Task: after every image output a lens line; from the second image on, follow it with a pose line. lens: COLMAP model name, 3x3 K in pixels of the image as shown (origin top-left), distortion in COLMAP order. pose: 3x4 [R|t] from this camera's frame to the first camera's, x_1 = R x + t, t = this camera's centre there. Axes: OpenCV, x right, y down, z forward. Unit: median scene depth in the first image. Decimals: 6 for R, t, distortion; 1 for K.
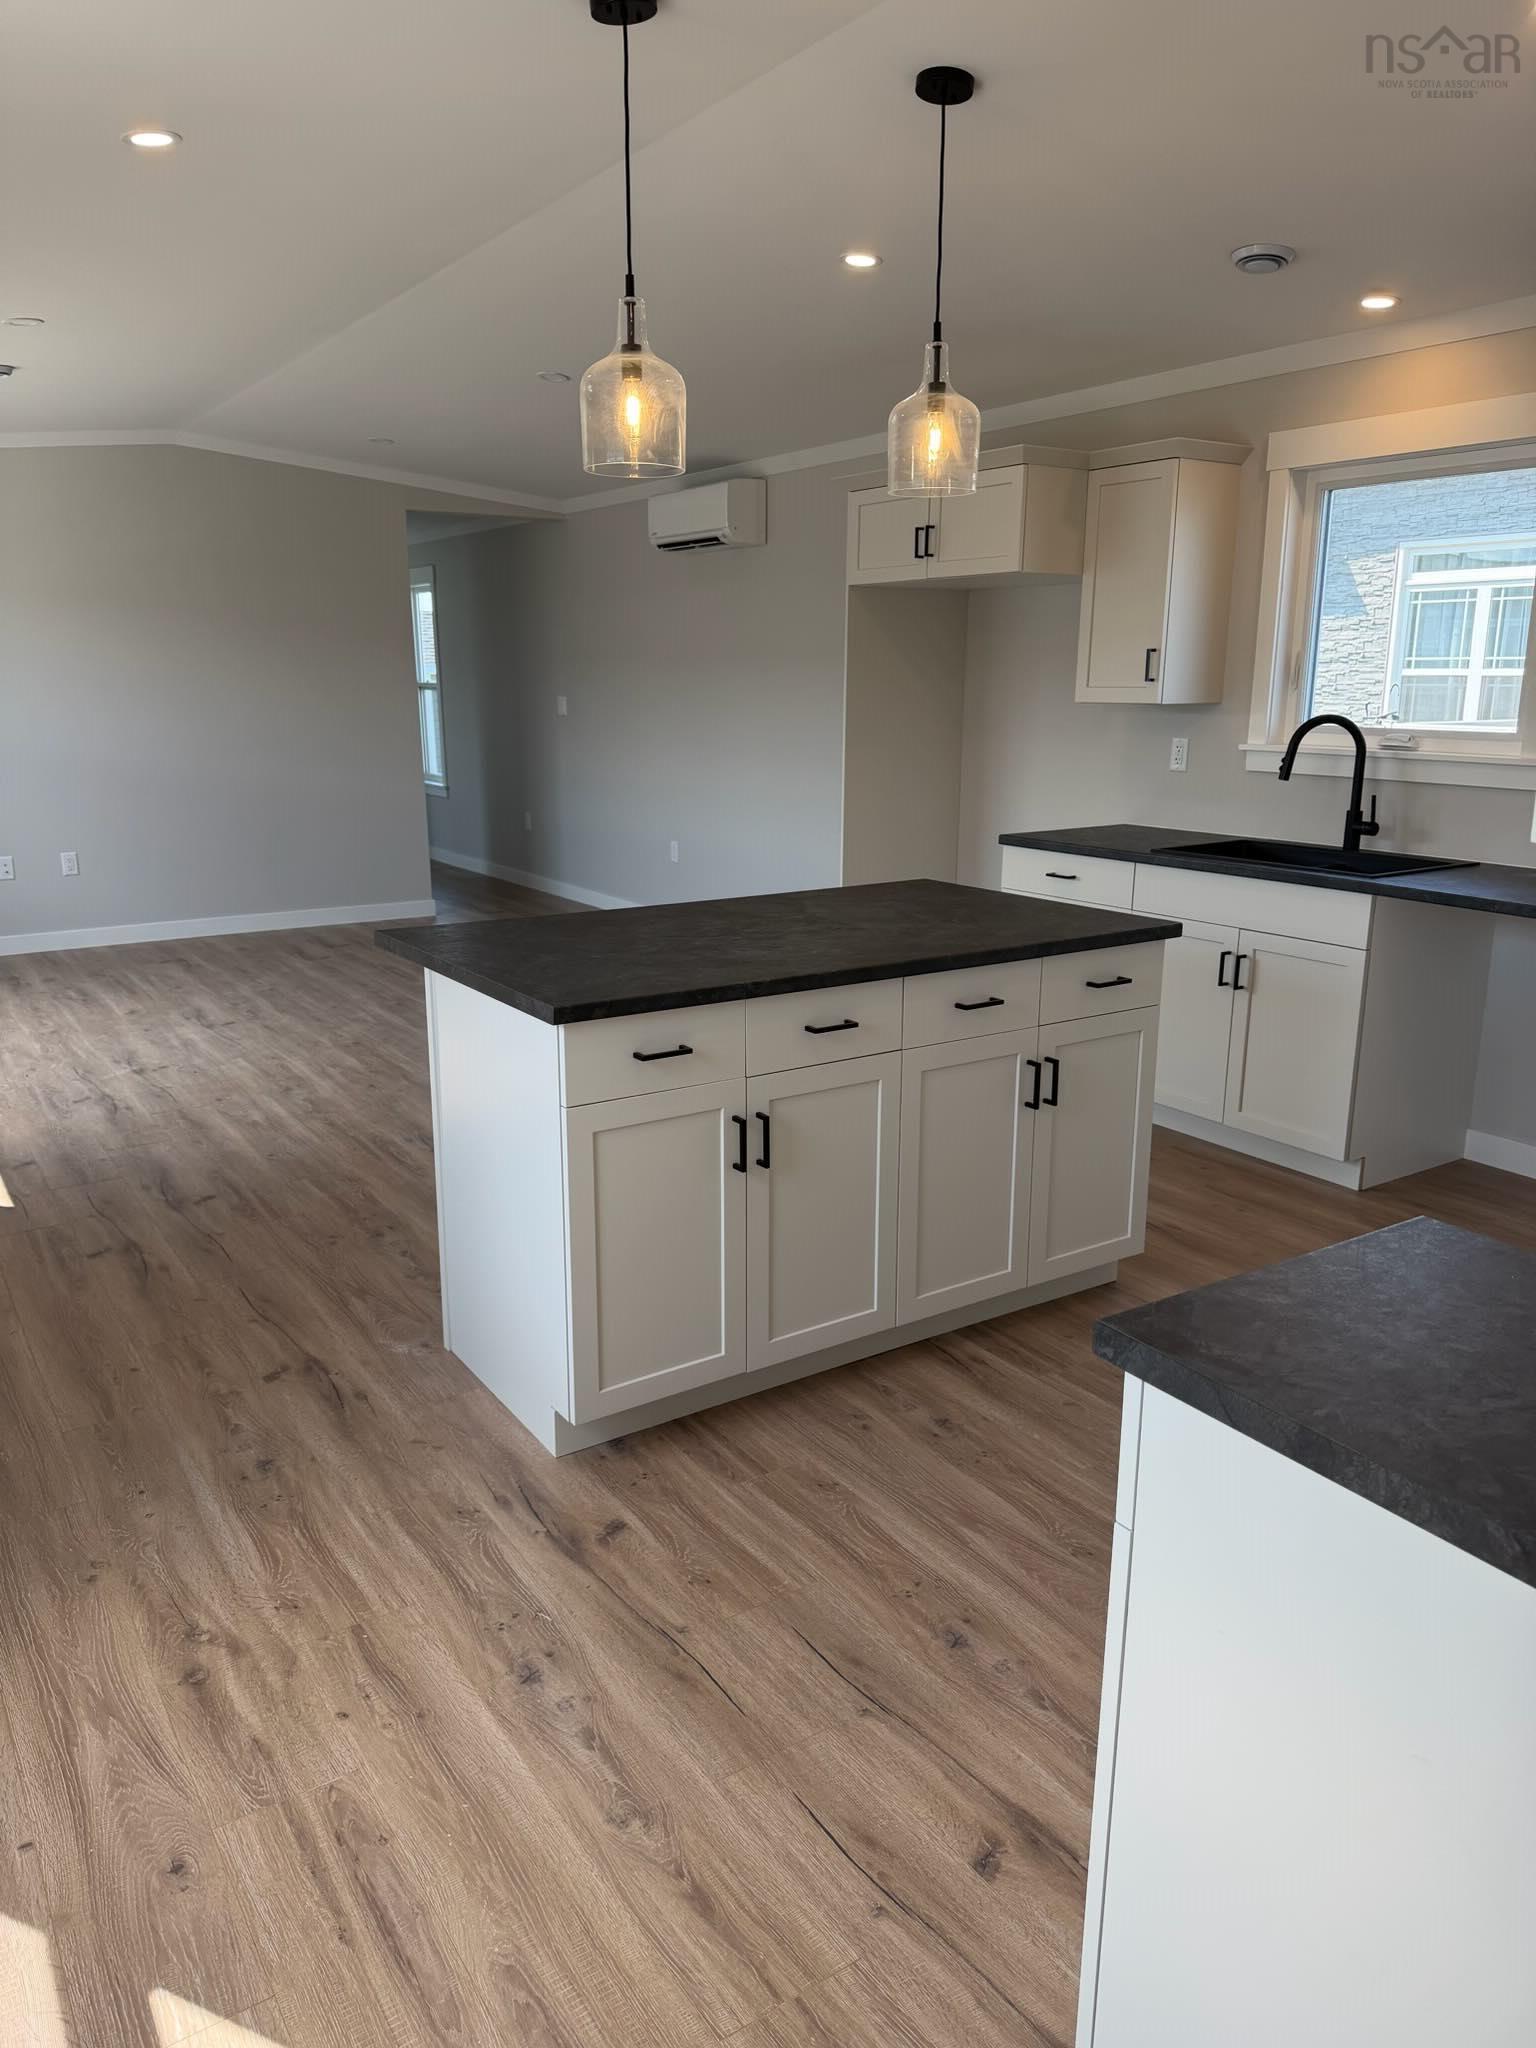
lens RADIAL K [[1412.0, 0, 756.9], [0, 1412.0, 1036.8], [0, 0, 1]] dist [0.096625, -0.149797]
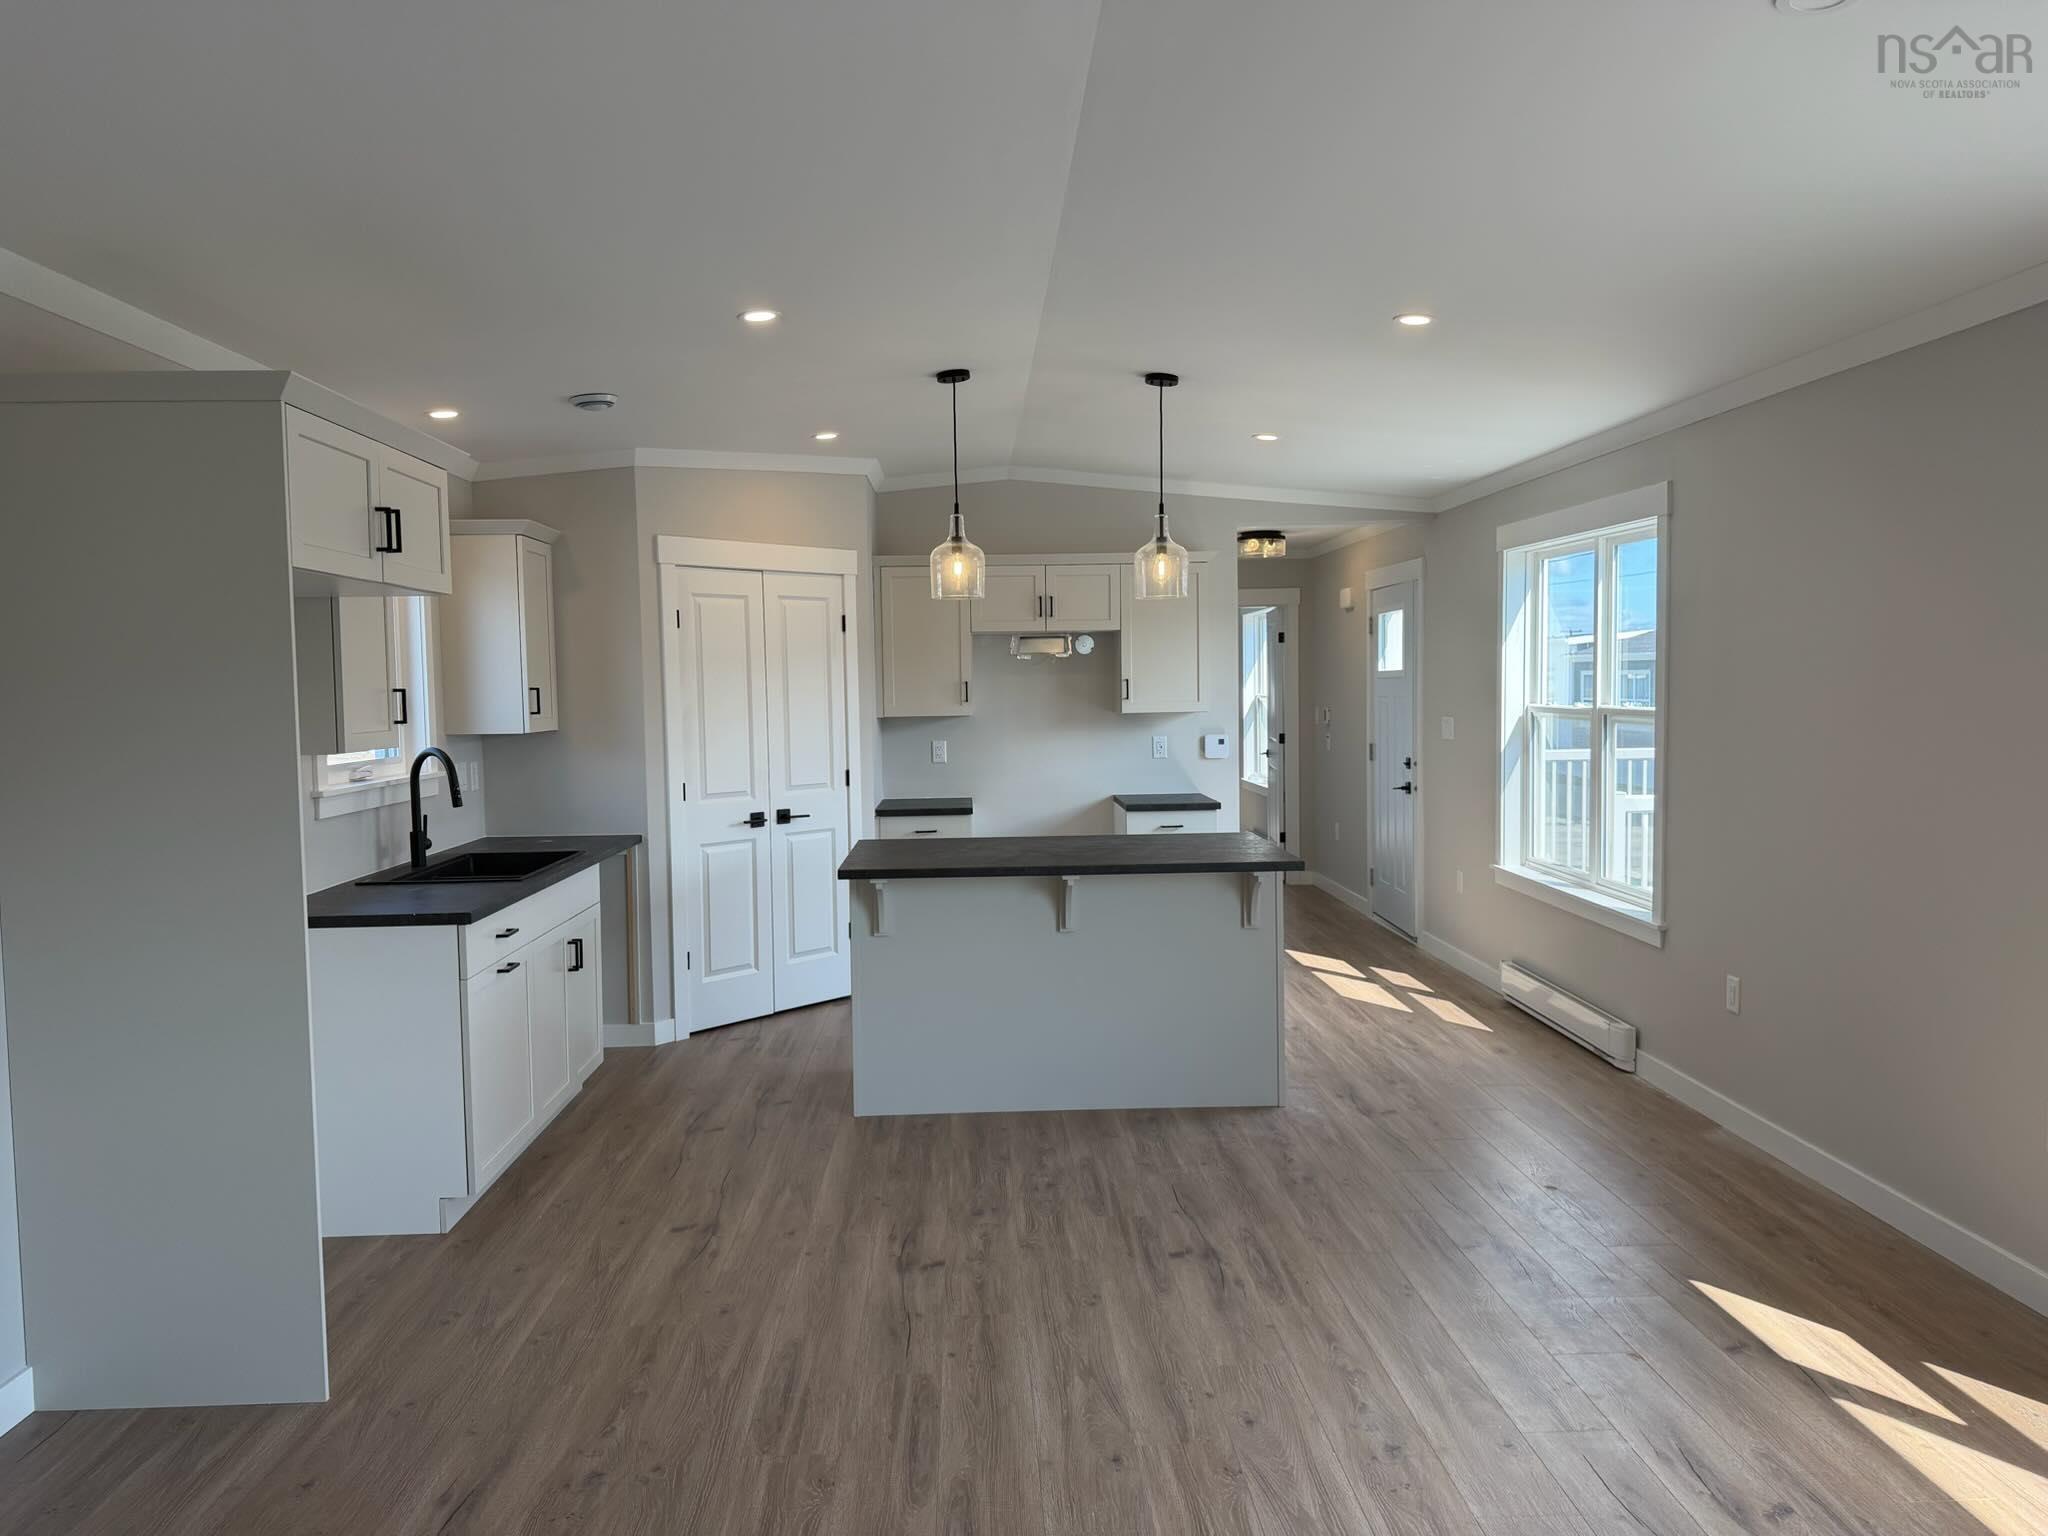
lens RADIAL K [[1442.1, 0, 1024.0], [0, 1442.1, 768.0], [0, 0, 1]] dist [0.107424, -0.164280]
pose [[-0.856789, -0.018875, 0.515321, -0.823106], [0.142703, 0.951623, 0.272120, -0.645432], [-0.495528, 0.306687, -0.812647, 2.418140]]
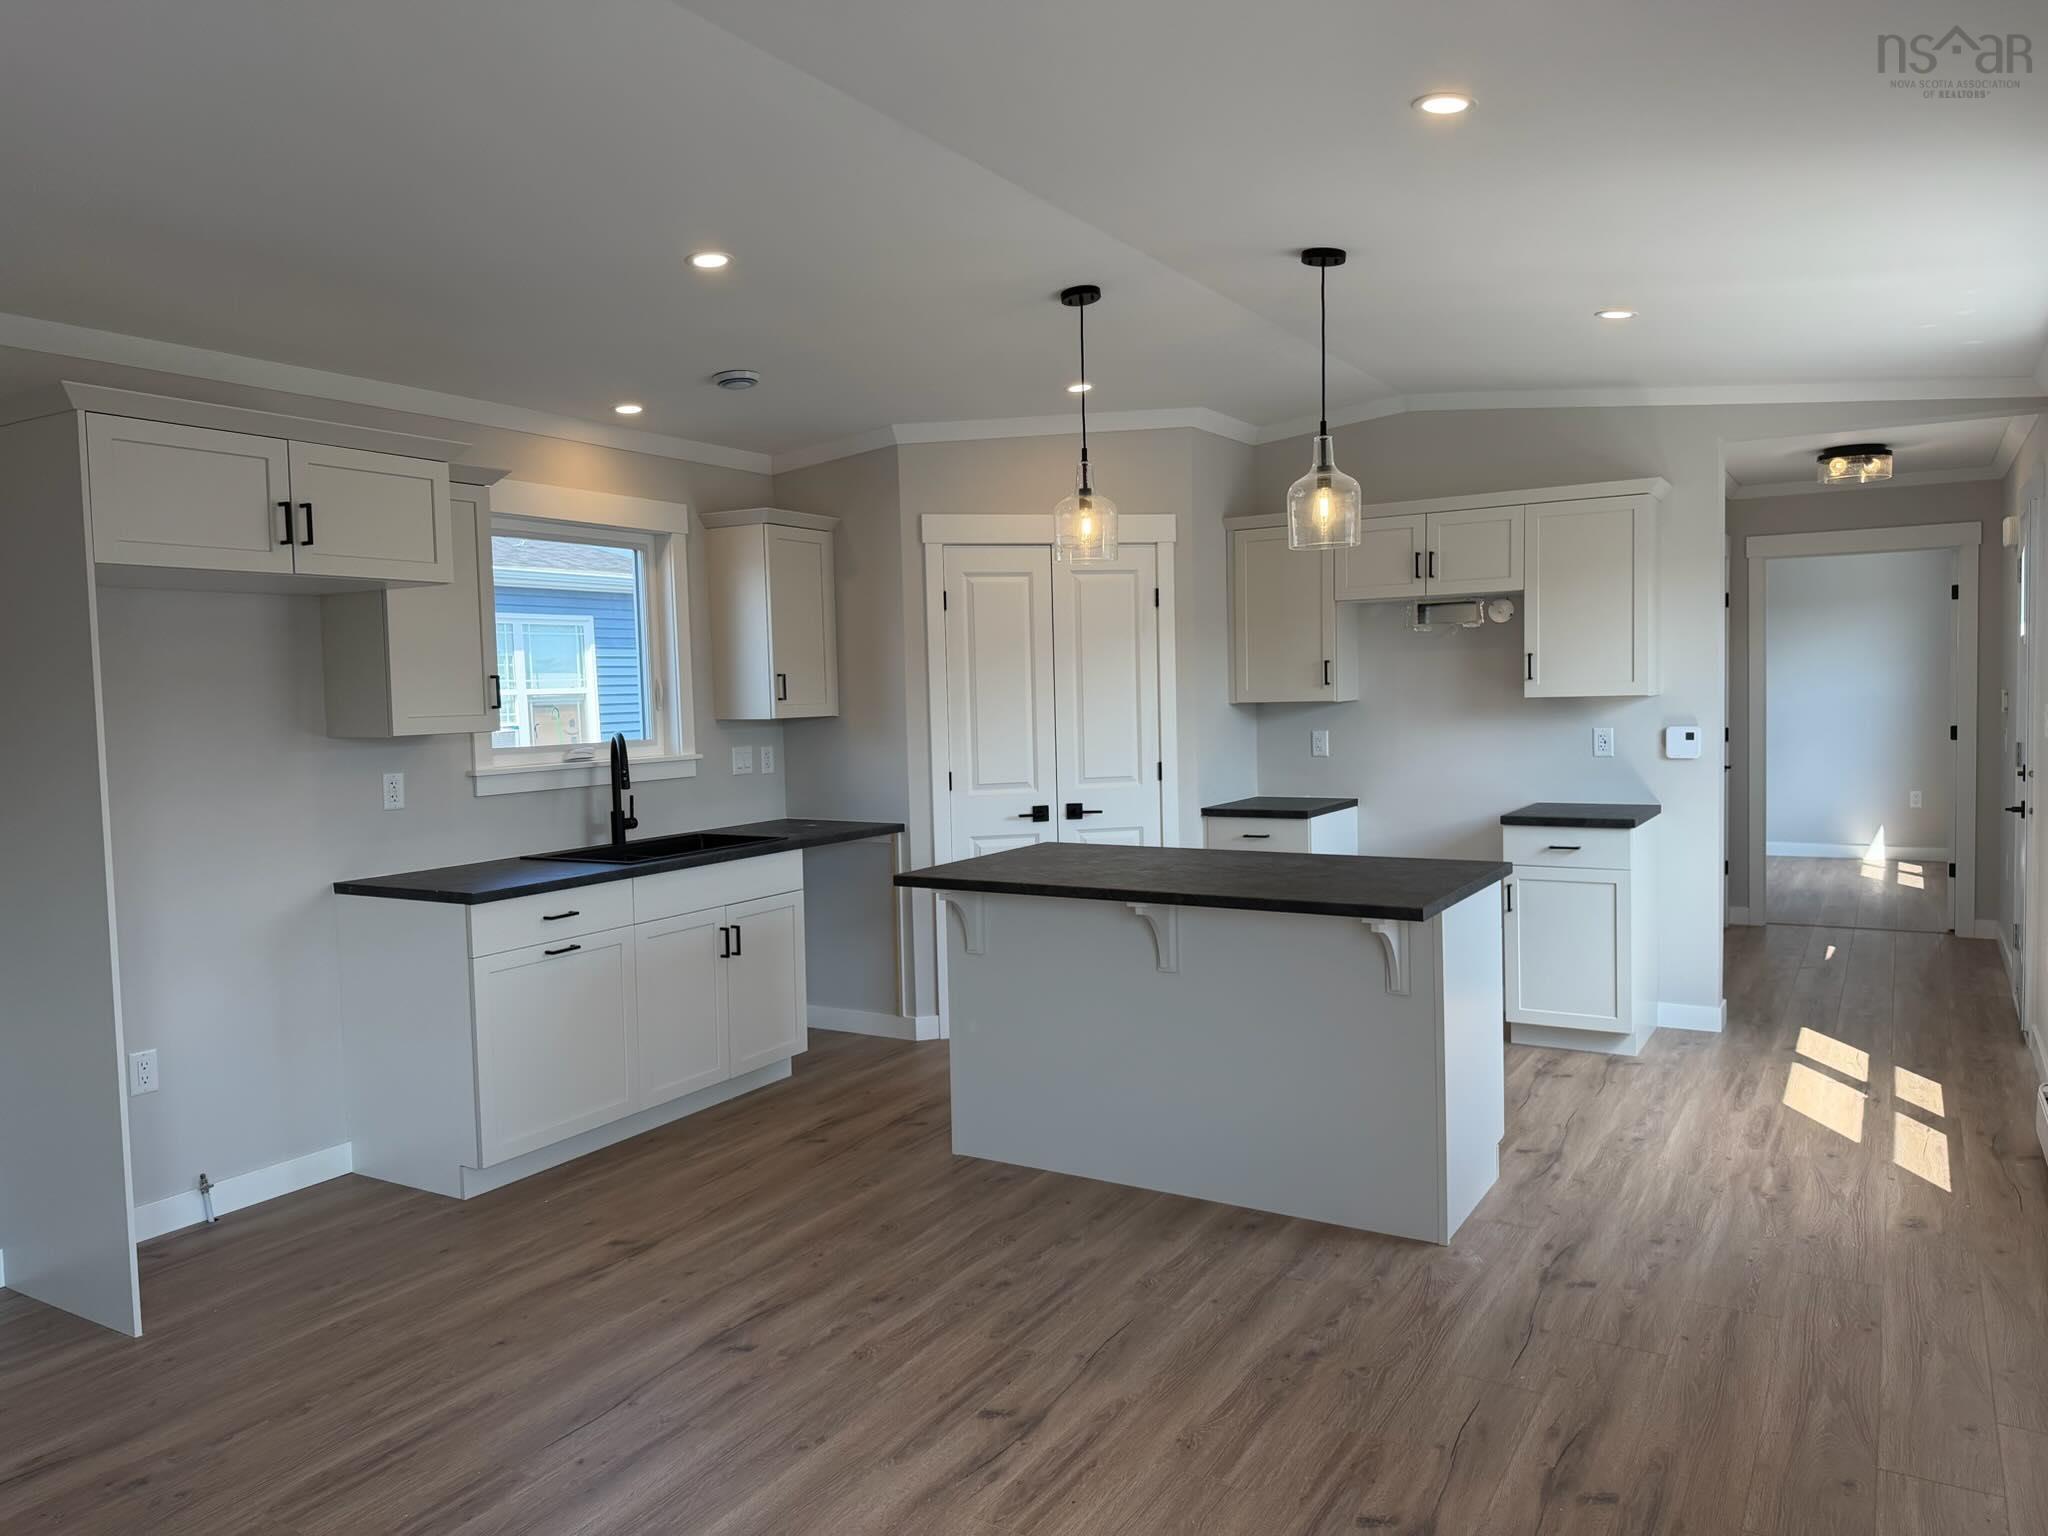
lens RADIAL K [[1442.1, 0, 1024.0], [0, 1442.1, 768.0], [0, 0, 1]] dist [0.107424, -0.164280]
pose [[-0.429532, -0.043407, 0.902008, -1.150261], [0.249155, 0.954378, 0.164574, -0.439830], [-0.868000, 0.295430, -0.399121, 1.697261]]
